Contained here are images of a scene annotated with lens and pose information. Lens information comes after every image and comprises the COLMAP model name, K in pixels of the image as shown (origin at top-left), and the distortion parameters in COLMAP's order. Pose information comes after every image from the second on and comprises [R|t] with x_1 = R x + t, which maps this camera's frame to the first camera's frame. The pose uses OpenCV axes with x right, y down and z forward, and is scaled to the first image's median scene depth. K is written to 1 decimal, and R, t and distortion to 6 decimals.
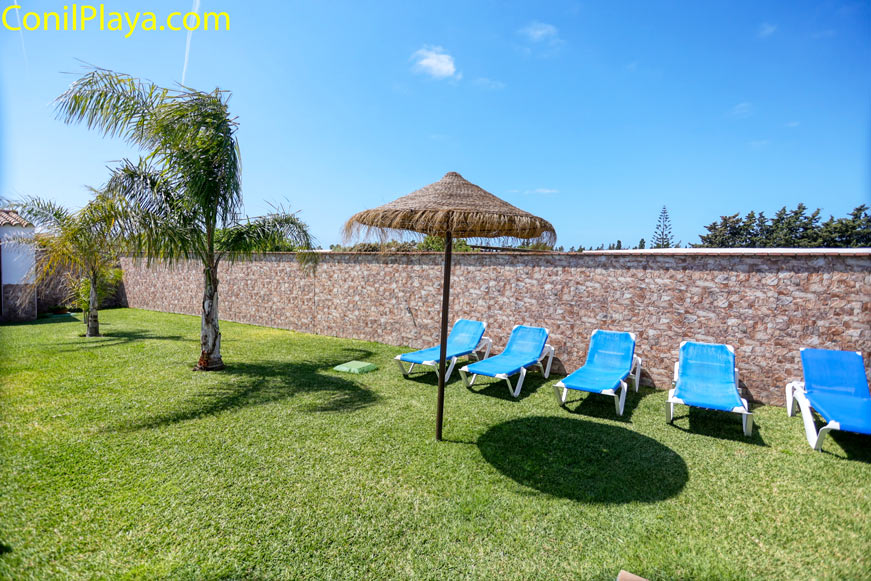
lens RADIAL K [[416.0, 0, 438.0], [0, 416.0, 279.0], [0, 0, 1]] dist [0.004761, 0.001076]
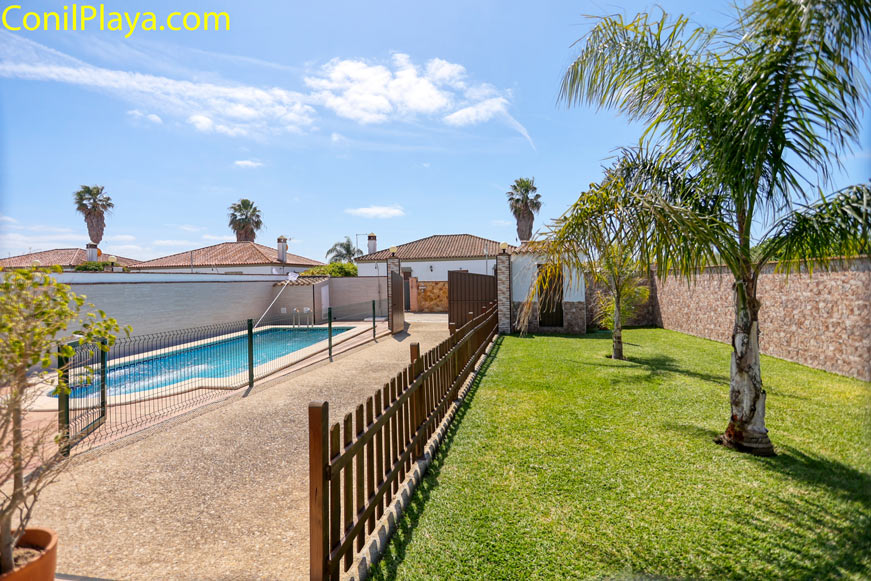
lens RADIAL K [[422.9, 0, 426.6], [0, 422.9, 283.8], [0, 0, 1]] dist [0.000242, 0.000942]
pose [[0.386428, -0.020790, -0.922085, -0.128054], [-0.011608, 0.999557, -0.027401, -0.000506], [0.922246, 0.021292, 0.386016, 0.273561]]
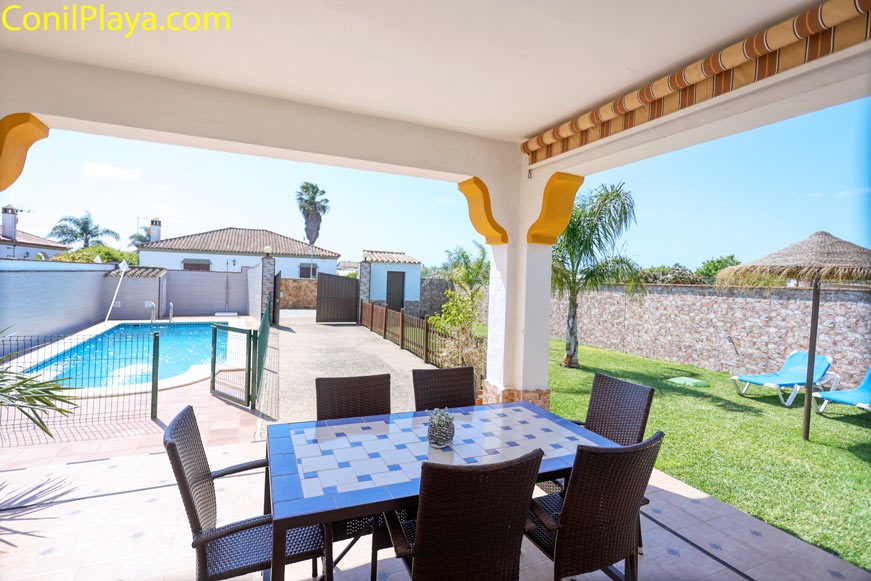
lens RADIAL K [[416.0, 0, 438.0], [0, 416.0, 279.0], [0, 0, 1]] dist [0.004761, 0.001076]
pose [[0.838259, 0.008001, -0.545213, -0.132081], [-0.039921, 0.998110, -0.046731, -0.000290], [0.543809, 0.060938, 0.836994, -0.378921]]
